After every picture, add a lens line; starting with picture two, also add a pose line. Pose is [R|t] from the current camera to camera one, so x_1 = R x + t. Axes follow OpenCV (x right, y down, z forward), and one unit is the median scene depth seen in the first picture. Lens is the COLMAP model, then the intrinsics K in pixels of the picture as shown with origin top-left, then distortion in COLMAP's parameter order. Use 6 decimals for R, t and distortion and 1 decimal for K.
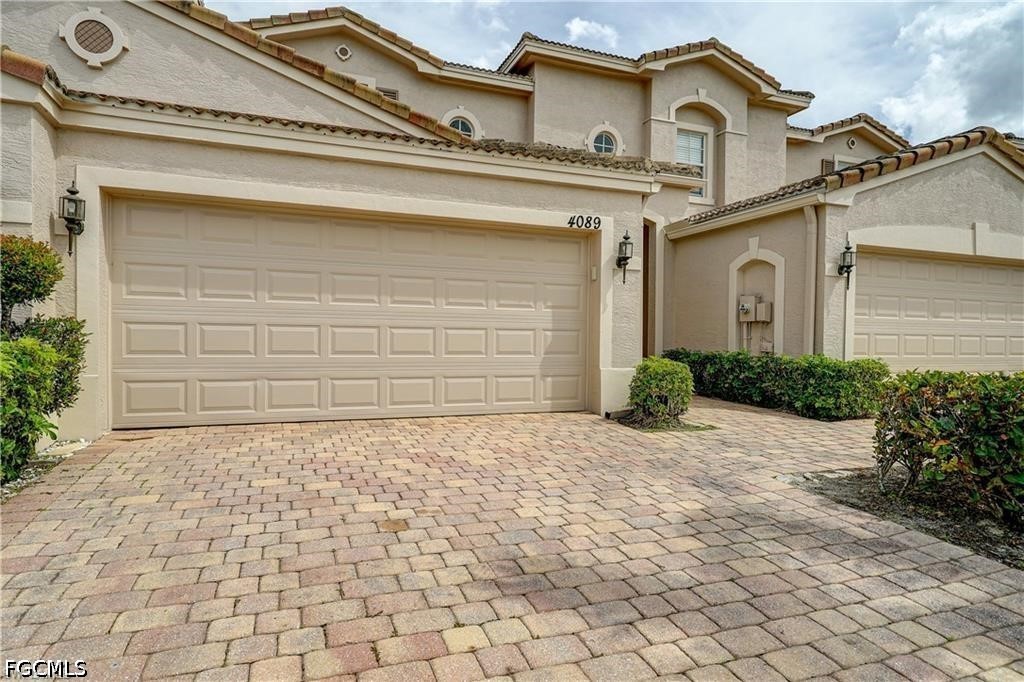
lens RADIAL K [[575.5, 0, 509.6], [0, 575.5, 342.7], [0, 0, 1]] dist [0.004238, 0.000035]
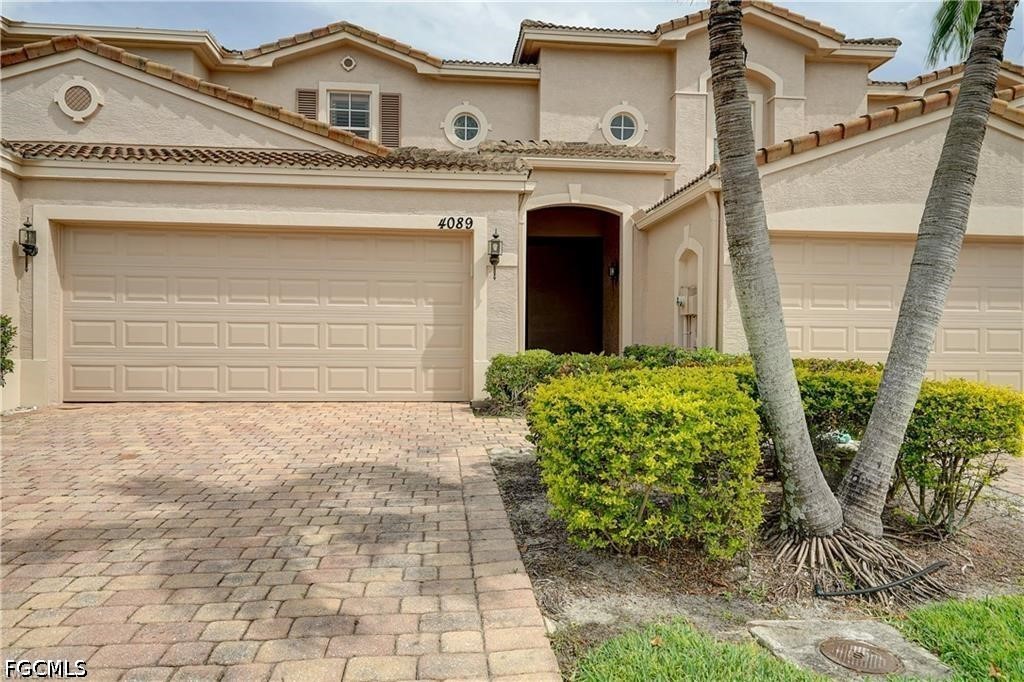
lens RADIAL K [[679.9, 0, 509.8], [0, 679.9, 341.0], [0, 0, 1]] dist [0.010903, -0.007807]
pose [[0.964926, -0.003803, -0.262493, 0.534872], [0.000350, 0.999913, -0.013202, 0.024421], [0.262520, 0.012647, 0.964844, -0.178916]]
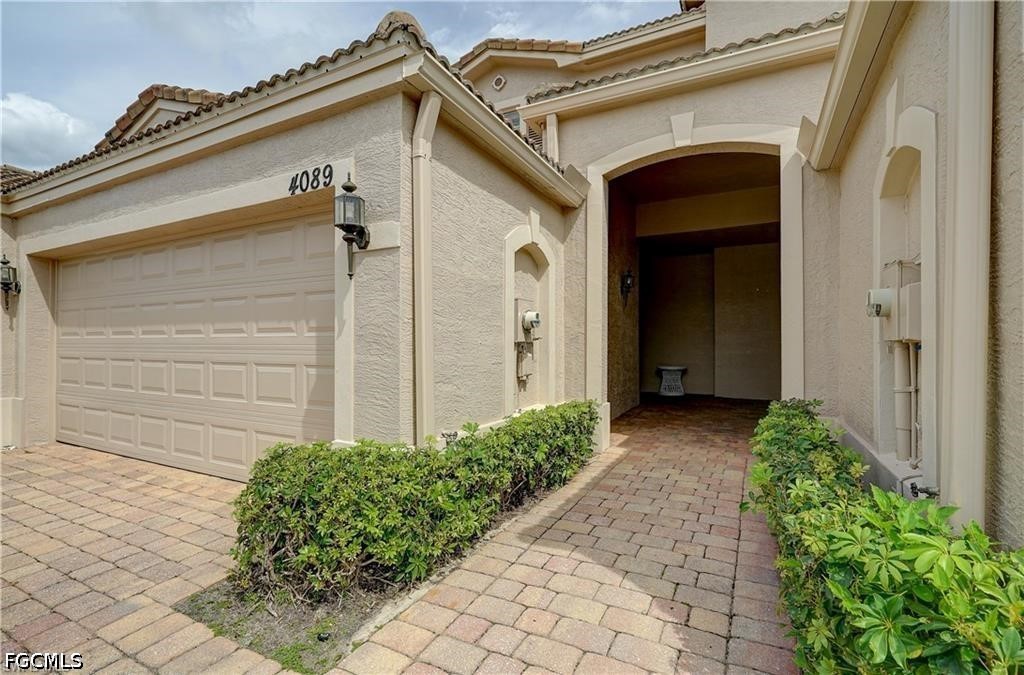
lens RADIAL K [[469.6, 0, 513.4], [0, 469.6, 339.3], [0, 0, 1]] dist [-0.005748, -0.000540]
pose [[0.661299, -0.019929, -0.749858, 0.587707], [-0.004929, 0.999510, -0.030911, -0.035704], [0.750106, 0.024137, 0.660877, 0.813430]]
